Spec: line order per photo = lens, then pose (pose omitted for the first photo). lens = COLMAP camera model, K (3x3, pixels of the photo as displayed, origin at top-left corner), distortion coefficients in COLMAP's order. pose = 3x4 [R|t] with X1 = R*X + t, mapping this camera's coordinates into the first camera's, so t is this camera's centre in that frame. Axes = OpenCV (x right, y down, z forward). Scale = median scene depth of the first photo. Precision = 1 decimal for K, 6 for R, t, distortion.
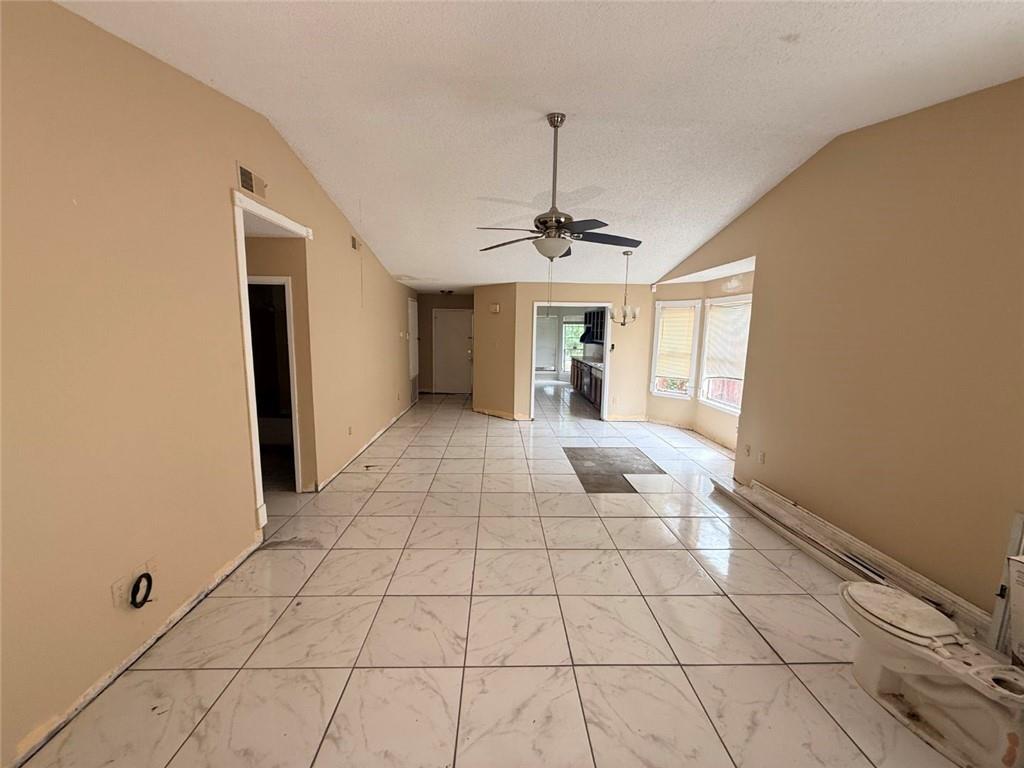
lens RADIAL K [[409.0, 0, 508.7], [0, 409.0, 385.3], [0, 0, 1]] dist [0.000793, 0.000047]
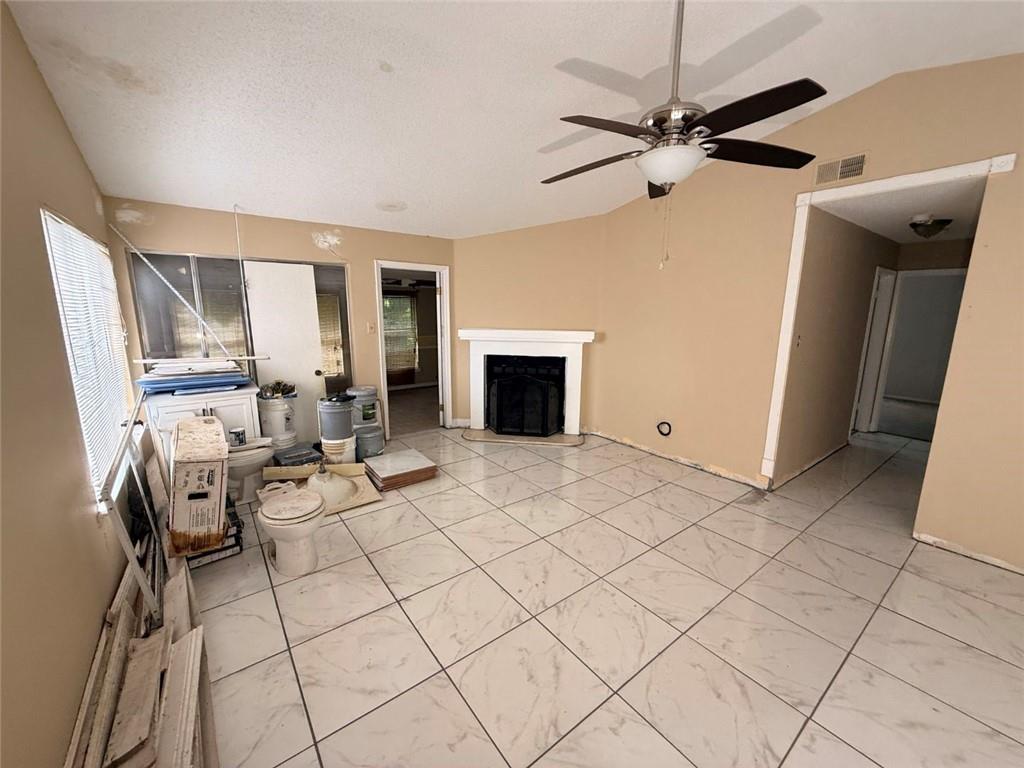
lens RADIAL K [[409.0, 0, 508.7], [0, 409.0, 385.3], [0, 0, 1]] dist [0.000793, 0.000047]
pose [[-0.815849, 0.082574, -0.572340, 0.838185], [-0.103978, 0.952673, 0.285664, -0.213414], [0.568841, 0.292569, -0.768651, 1.753383]]
